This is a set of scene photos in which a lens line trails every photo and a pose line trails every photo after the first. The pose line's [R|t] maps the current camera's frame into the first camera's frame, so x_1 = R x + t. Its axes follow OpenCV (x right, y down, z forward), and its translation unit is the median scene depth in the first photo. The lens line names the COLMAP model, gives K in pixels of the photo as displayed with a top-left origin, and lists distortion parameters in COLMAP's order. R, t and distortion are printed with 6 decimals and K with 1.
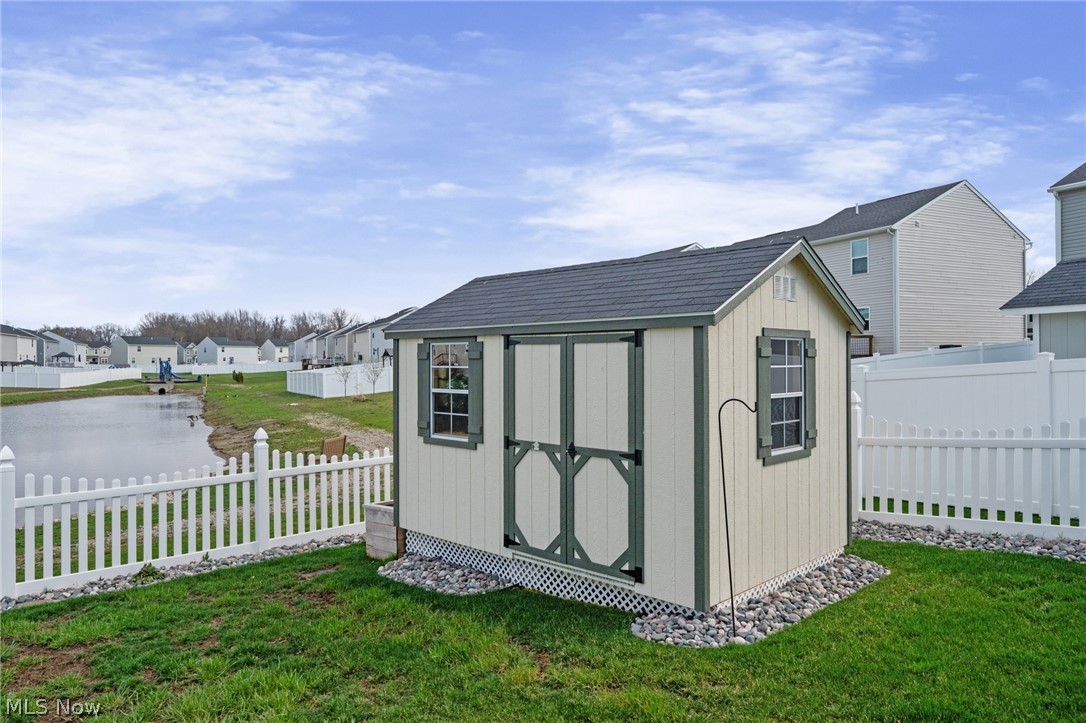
lens RADIAL K [[738.6, 0, 541.9], [0, 738.6, 361.3], [0, 0, 1]] dist [0.006614, 0.003088]
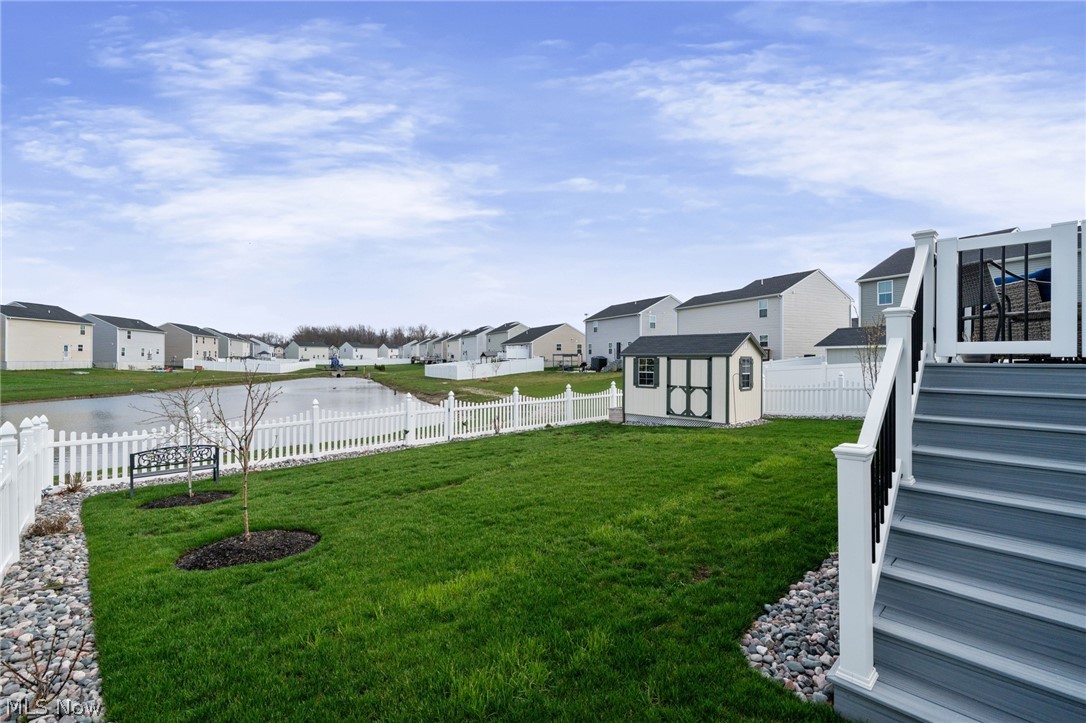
lens RADIAL K [[473.3, 0, 547.5], [0, 473.3, 360.5], [0, 0, 1]] dist [0.003595, 0.000887]
pose [[0.999780, 0.009777, -0.018552, -0.547526], [-0.009735, 0.999950, 0.002357, -0.015472], [0.018574, -0.002176, 0.999825, -1.235575]]
